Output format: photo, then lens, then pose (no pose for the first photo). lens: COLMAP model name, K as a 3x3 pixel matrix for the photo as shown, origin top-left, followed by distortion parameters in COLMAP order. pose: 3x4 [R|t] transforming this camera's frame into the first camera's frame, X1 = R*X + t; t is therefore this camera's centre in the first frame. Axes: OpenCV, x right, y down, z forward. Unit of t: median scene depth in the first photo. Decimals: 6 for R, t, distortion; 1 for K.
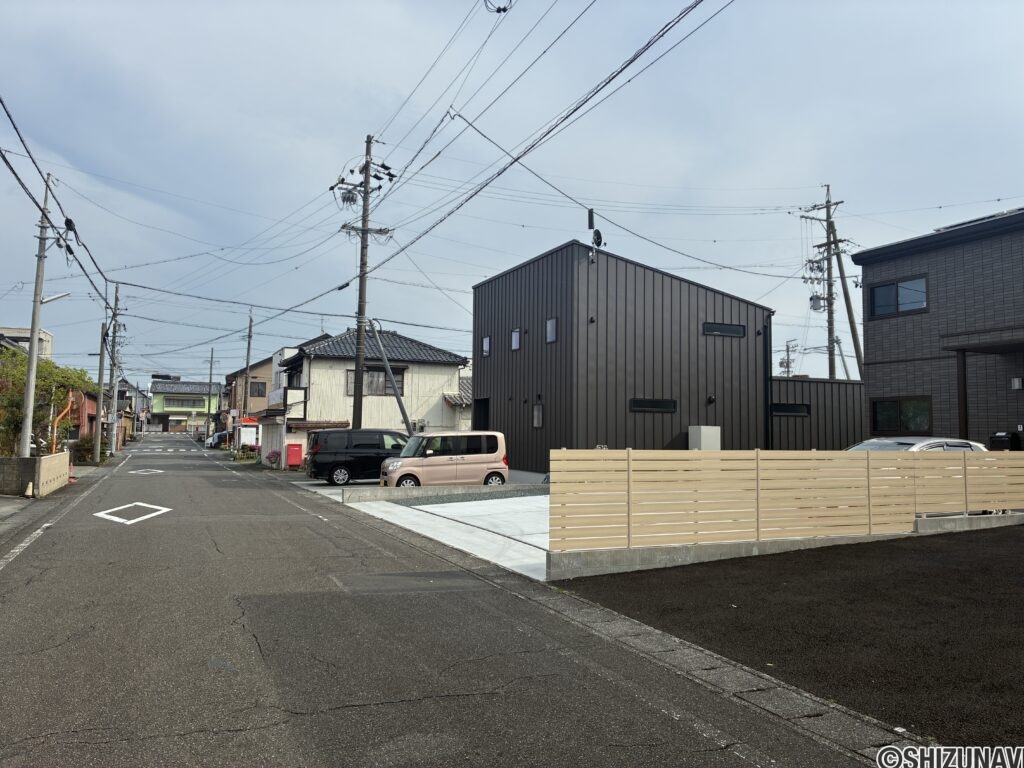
lens RADIAL K [[770.8, 0, 508.9], [0, 770.8, 375.3], [0, 0, 1]] dist [0.072338, -0.094040]
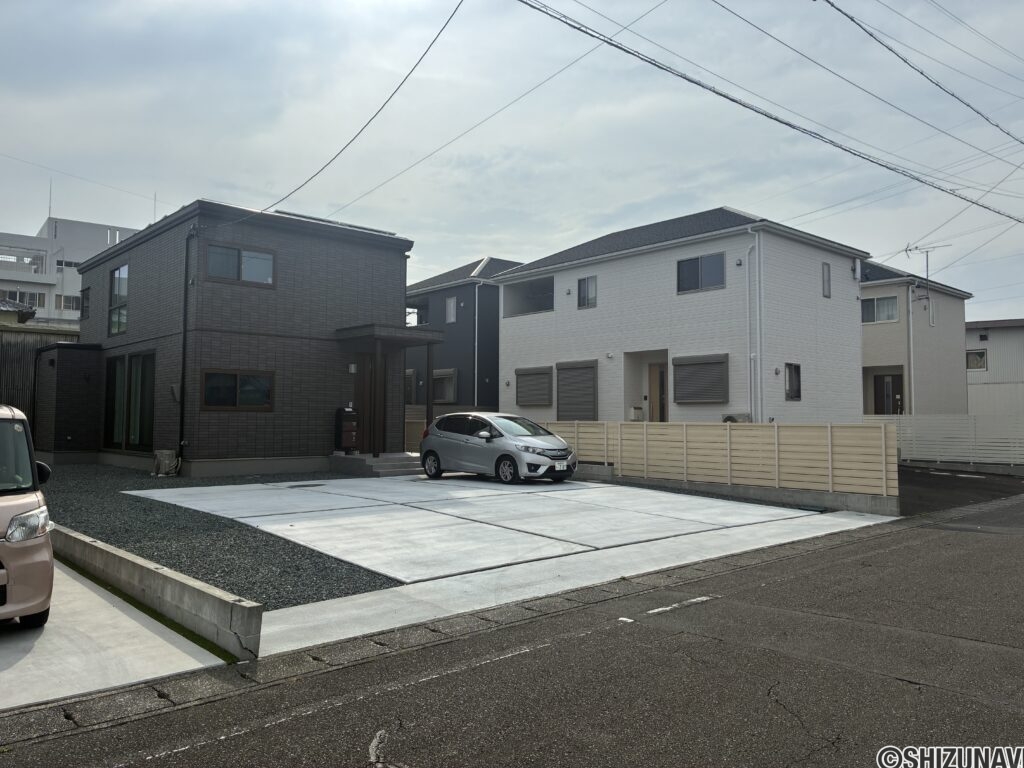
lens RADIAL K [[770.8, 0, 508.9], [0, 770.8, 375.3], [0, 0, 1]] dist [0.072338, -0.094040]
pose [[-0.307880, 0.042033, 0.950496, -0.413053], [-0.075669, 0.994777, -0.068501, 0.061540], [-0.948411, -0.093013, -0.303091, 0.814977]]
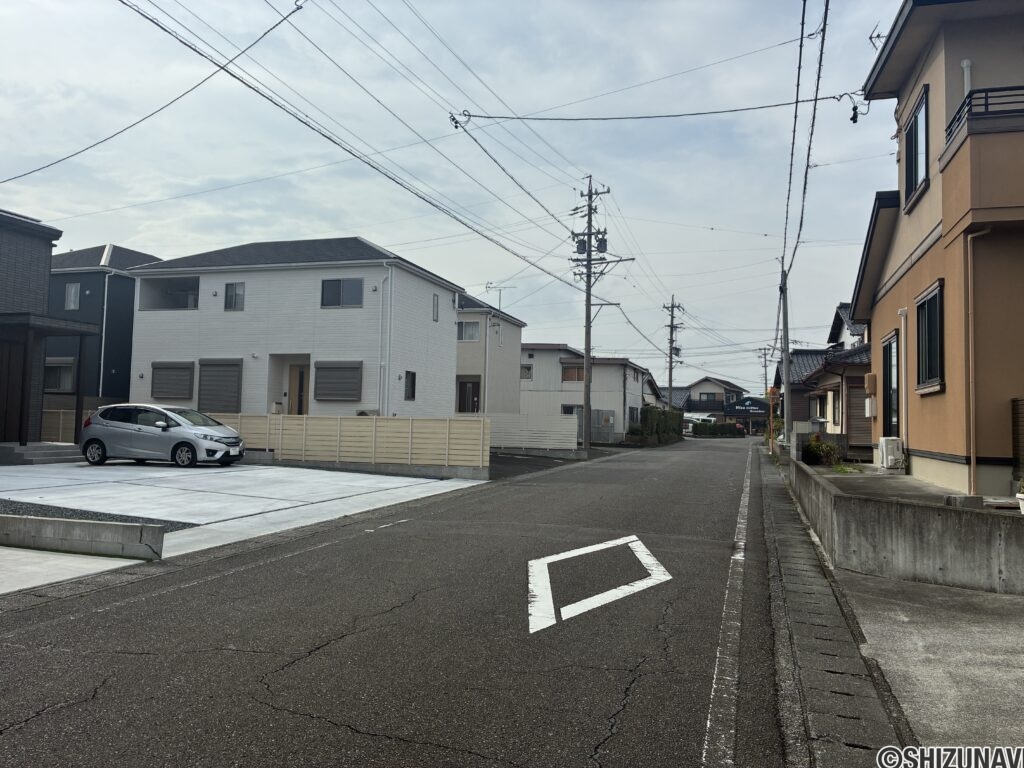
lens RADIAL K [[773.4, 0, 516.0], [0, 773.4, 376.3], [0, 0, 1]] dist [0.063865, -0.077425]
pose [[-0.752159, 0.010414, 0.658899, -0.528391], [-0.077292, 0.991580, -0.103904, 0.075196], [-0.654433, -0.129080, -0.745021, 0.977523]]
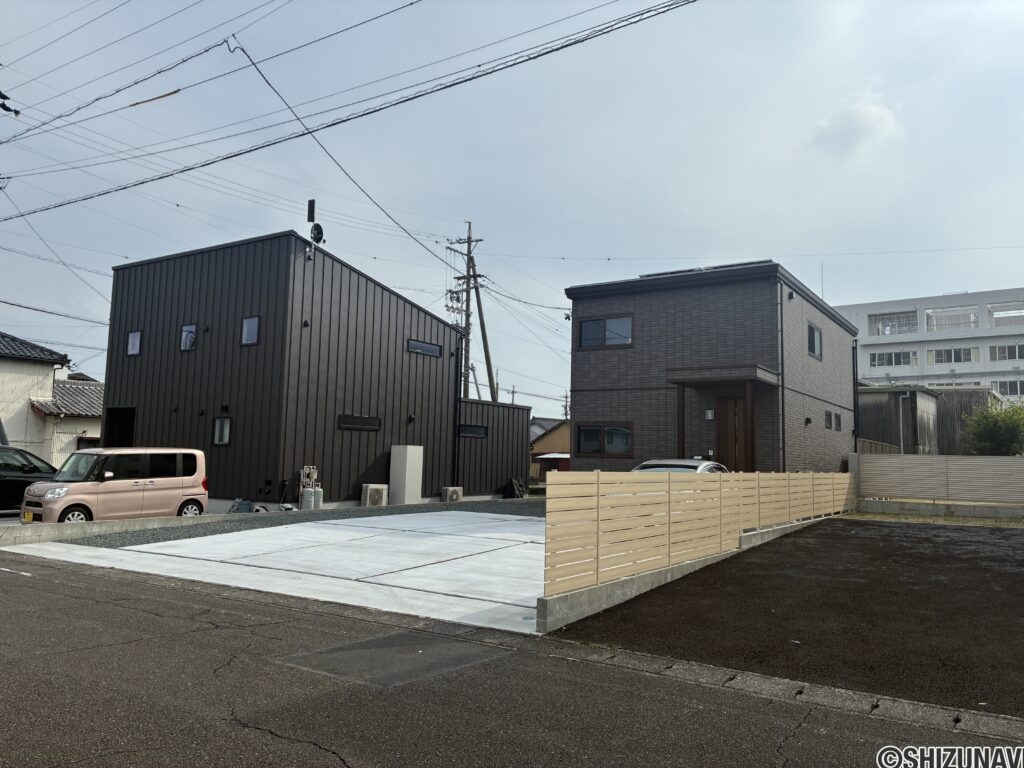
lens RADIAL K [[772.4, 0, 501.1], [0, 772.4, 379.2], [0, 0, 1]] dist [0.091366, -0.150262]
pose [[0.846105, 0.064413, 0.529110, -0.169278], [-0.053016, 0.997919, -0.036706, 0.012170], [-0.530373, 0.003006, 0.847759, 0.127729]]
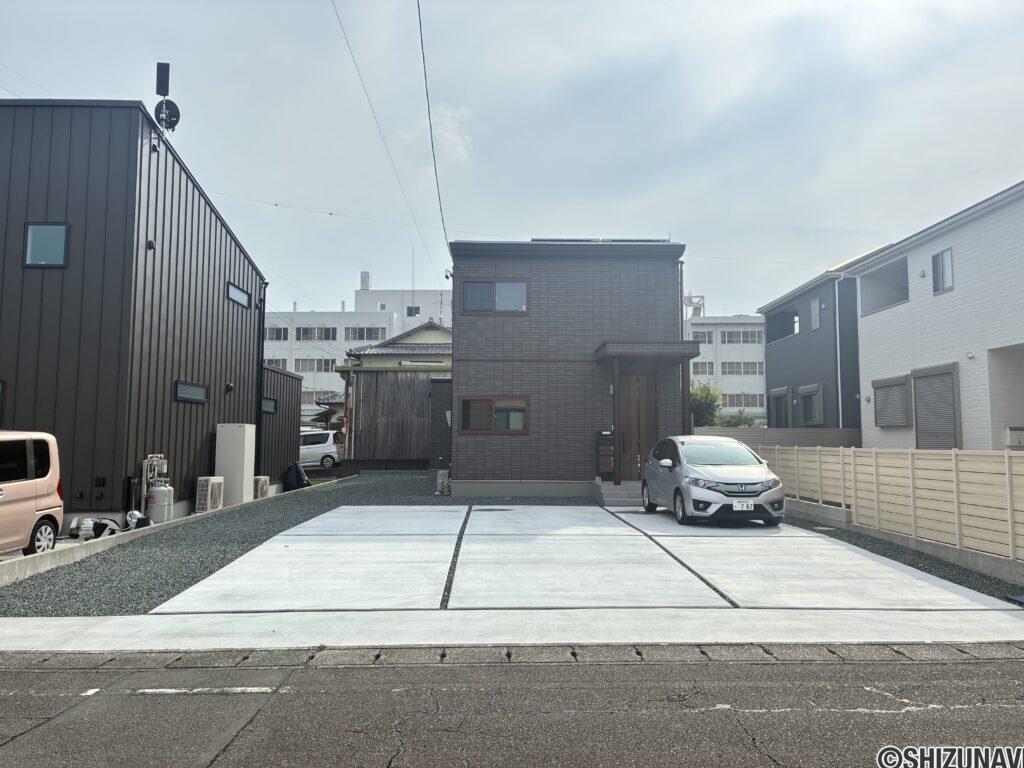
lens RADIAL K [[770.8, 0, 508.9], [0, 770.8, 375.3], [0, 0, 1]] dist [0.072338, -0.094040]
pose [[0.384378, 0.068151, 0.920657, -0.333214], [-0.066434, 0.996728, -0.046046, 0.037738], [-0.920782, -0.043464, 0.387647, 0.504793]]
